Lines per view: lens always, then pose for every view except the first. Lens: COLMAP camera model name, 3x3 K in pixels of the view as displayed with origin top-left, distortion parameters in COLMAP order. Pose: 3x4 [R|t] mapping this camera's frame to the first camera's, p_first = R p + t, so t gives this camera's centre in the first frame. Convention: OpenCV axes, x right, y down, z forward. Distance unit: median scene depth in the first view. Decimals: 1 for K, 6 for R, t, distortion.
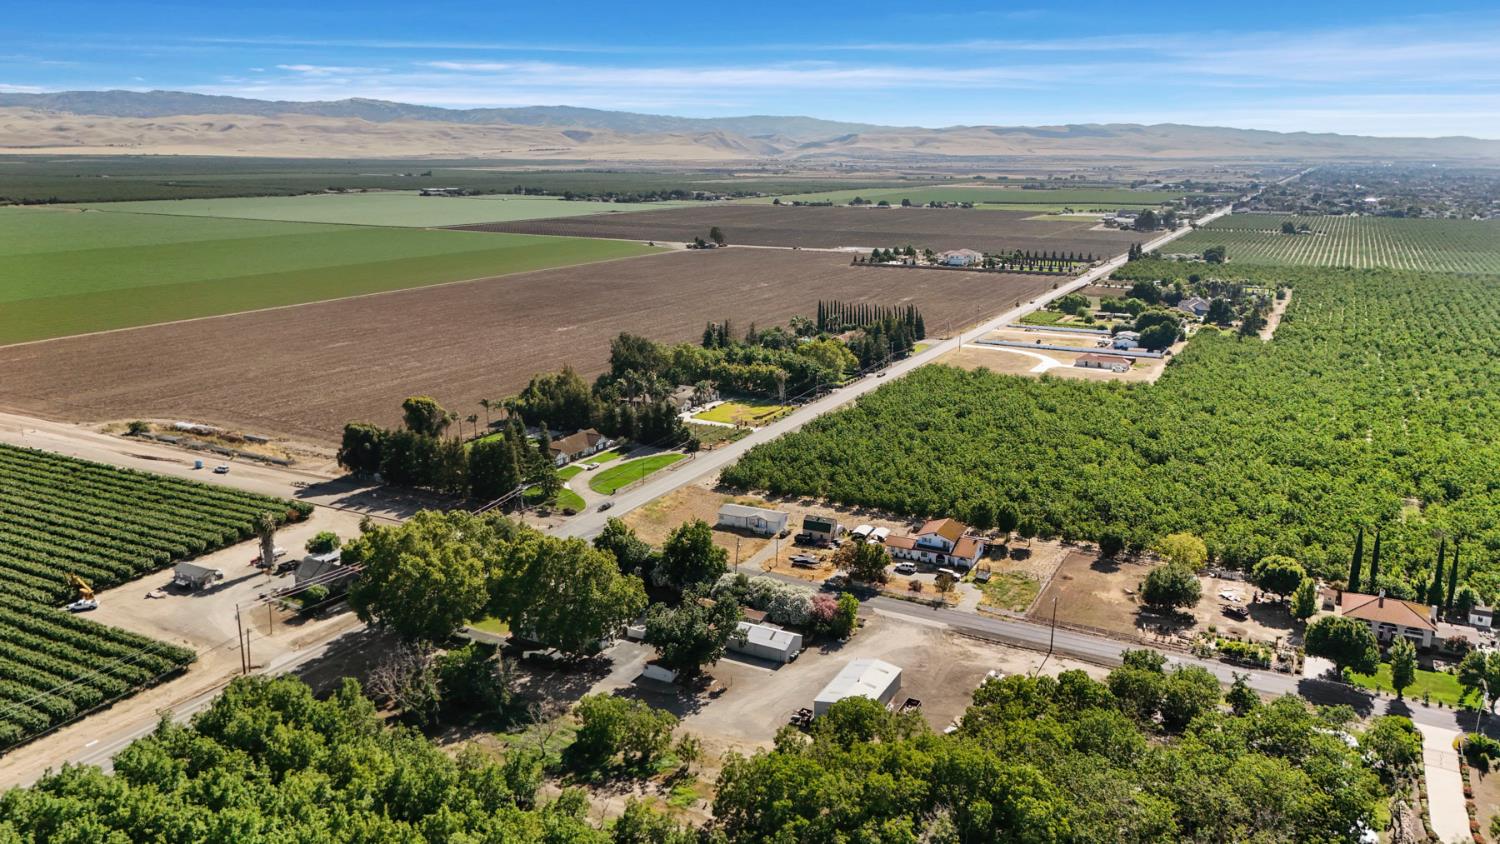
lens RADIAL K [[1105.6, 0, 753.1], [0, 1105.6, 412.1], [0, 0, 1]] dist [0.067216, -0.054044]
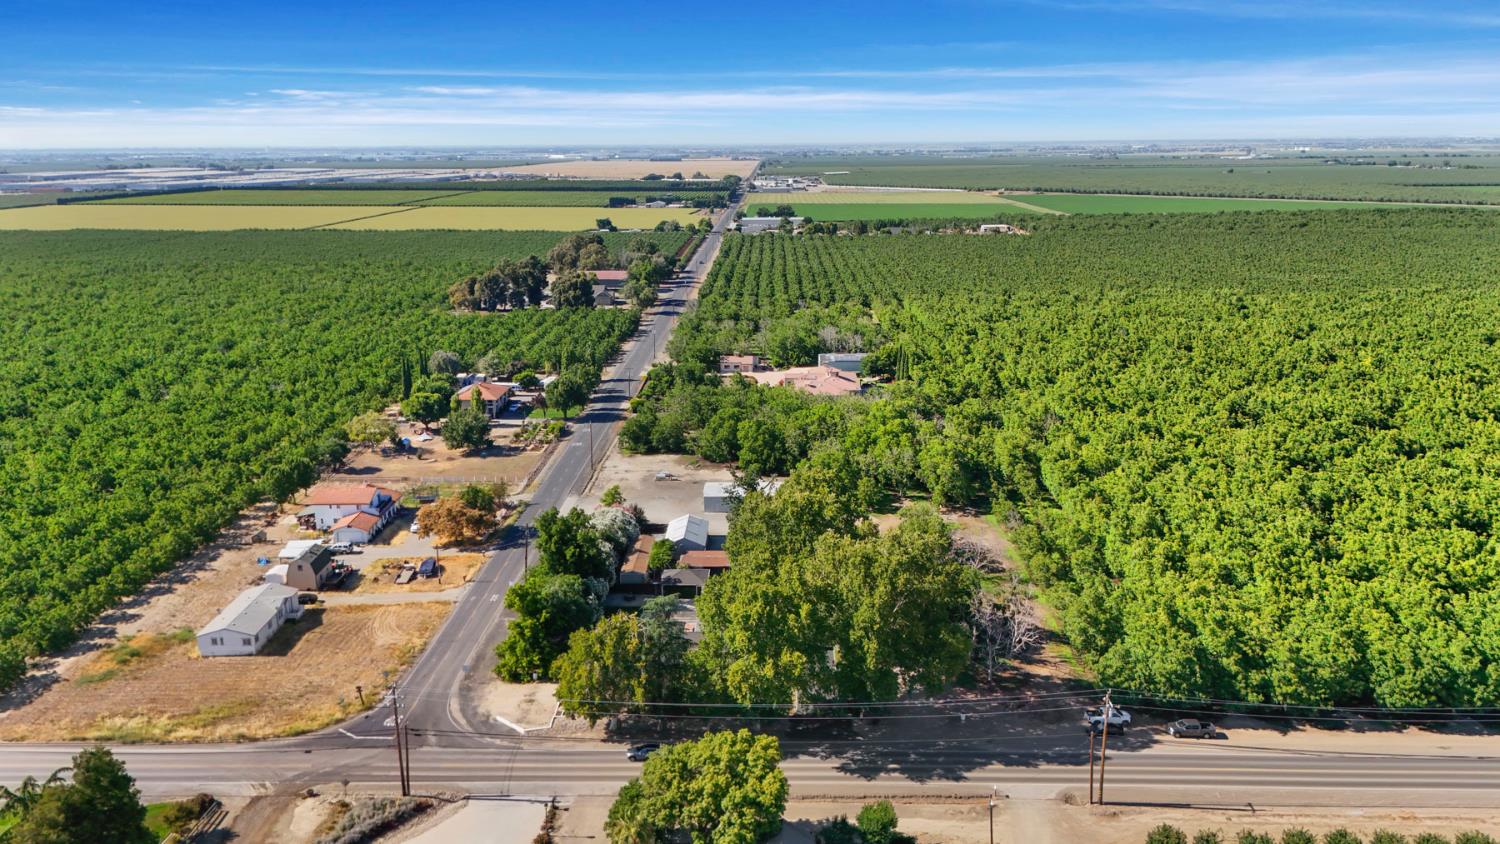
lens RADIAL K [[1105.6, 0, 753.1], [0, 1105.6, 412.1], [0, 0, 1]] dist [0.067216, -0.054044]
pose [[-0.446079, -0.216976, 0.868294, -0.576422], [0.206265, 0.919128, 0.335646, -0.142152], [-0.870901, 0.328823, -0.365249, 0.892821]]
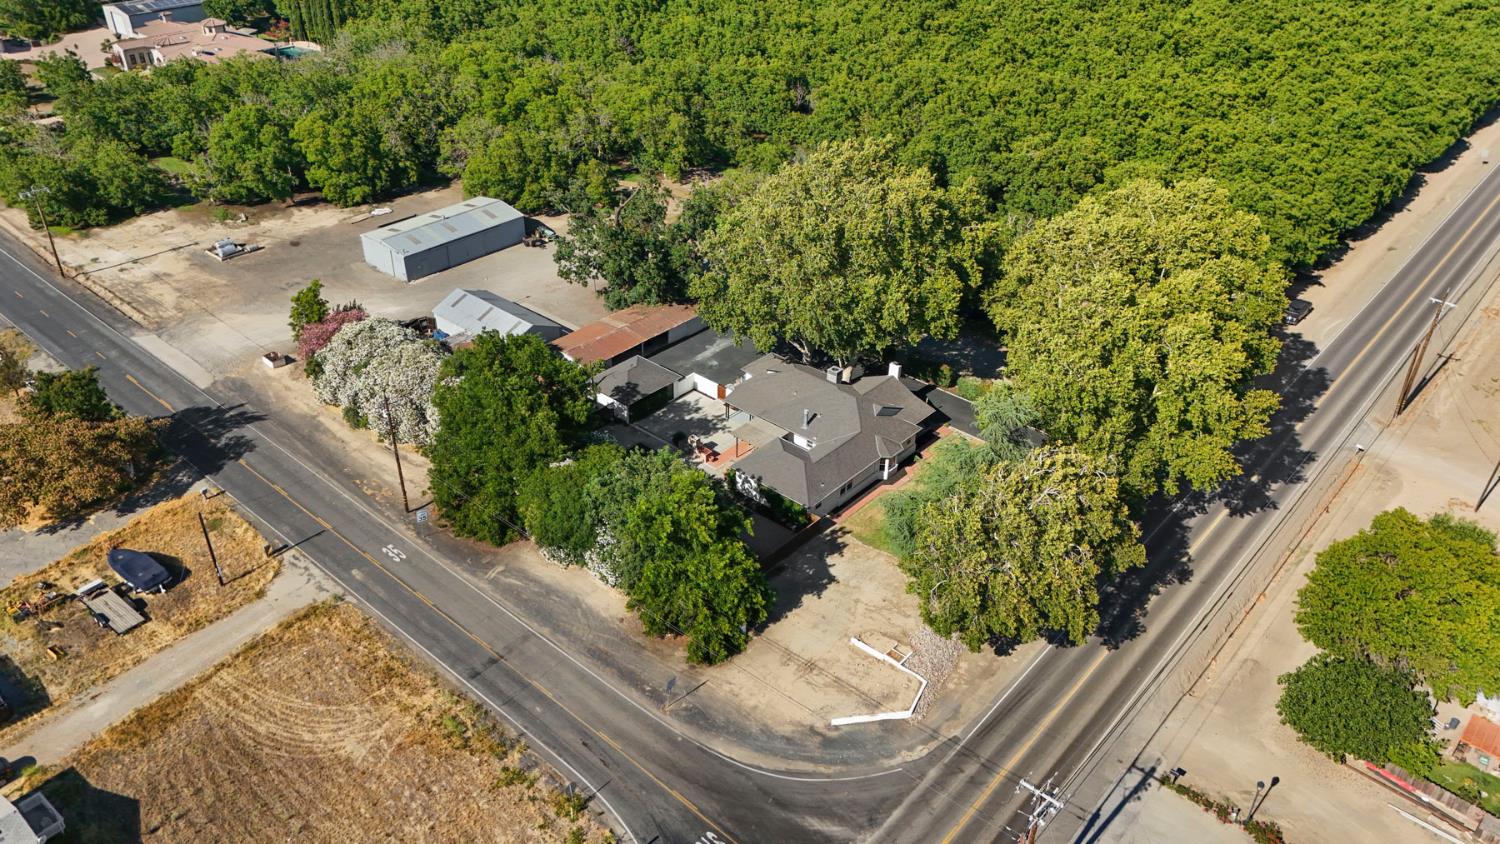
lens RADIAL K [[1105.6, 0, 753.1], [0, 1105.6, 412.1], [0, 0, 1]] dist [0.067216, -0.054044]
pose [[-0.972182, -0.144862, 0.184058, -0.163477], [0.028350, 0.707259, 0.706385, -0.117522], [-0.232505, 0.691953, -0.683478, 0.986653]]
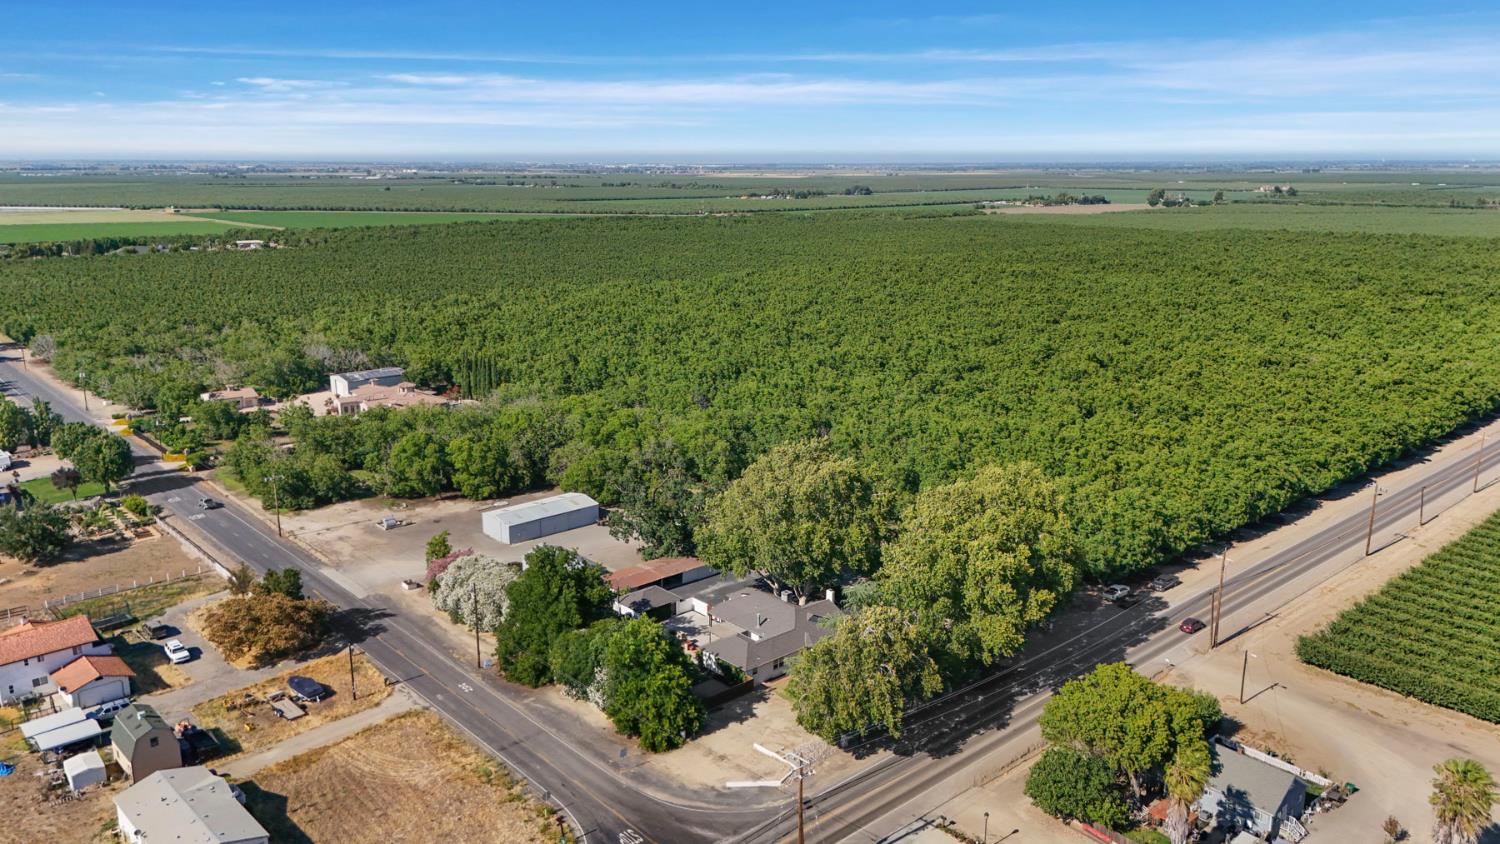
lens RADIAL K [[1105.6, 0, 753.1], [0, 1105.6, 412.1], [0, 0, 1]] dist [0.067216, -0.054044]
pose [[-0.936906, -0.085233, 0.339030, -0.272267], [0.071940, 0.902054, 0.425585, -0.165051], [-0.342098, 0.423123, -0.839009, 1.121991]]
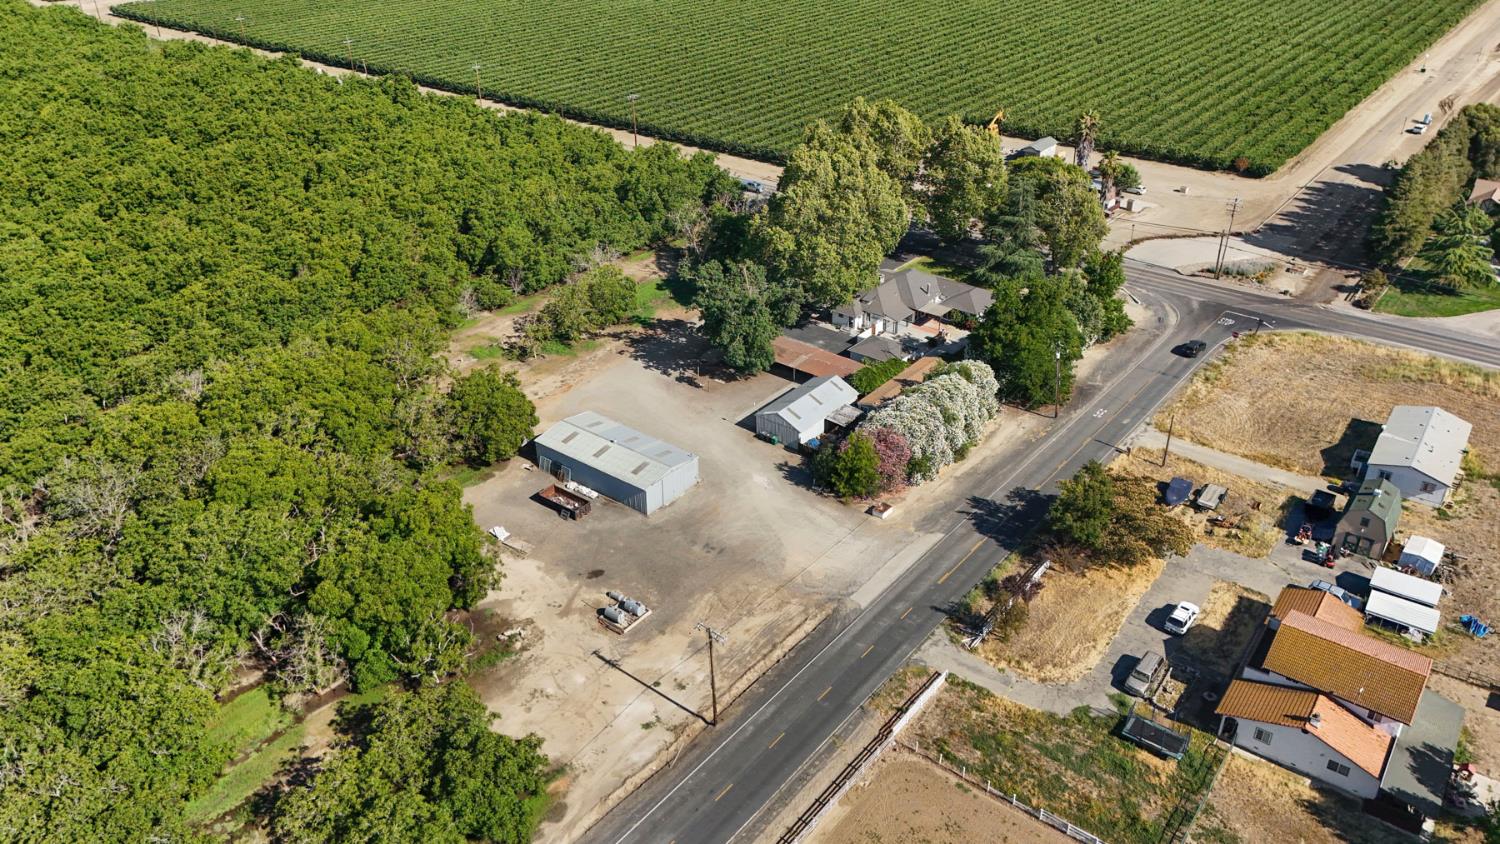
lens RADIAL K [[1105.6, 0, 753.1], [0, 1105.6, 412.1], [0, 0, 1]] dist [0.067216, -0.054044]
pose [[-0.191858, 0.471898, -0.860525, 0.420855], [-0.216228, 0.834943, 0.506078, -0.089148], [0.957307, 0.283165, -0.058153, 0.713820]]
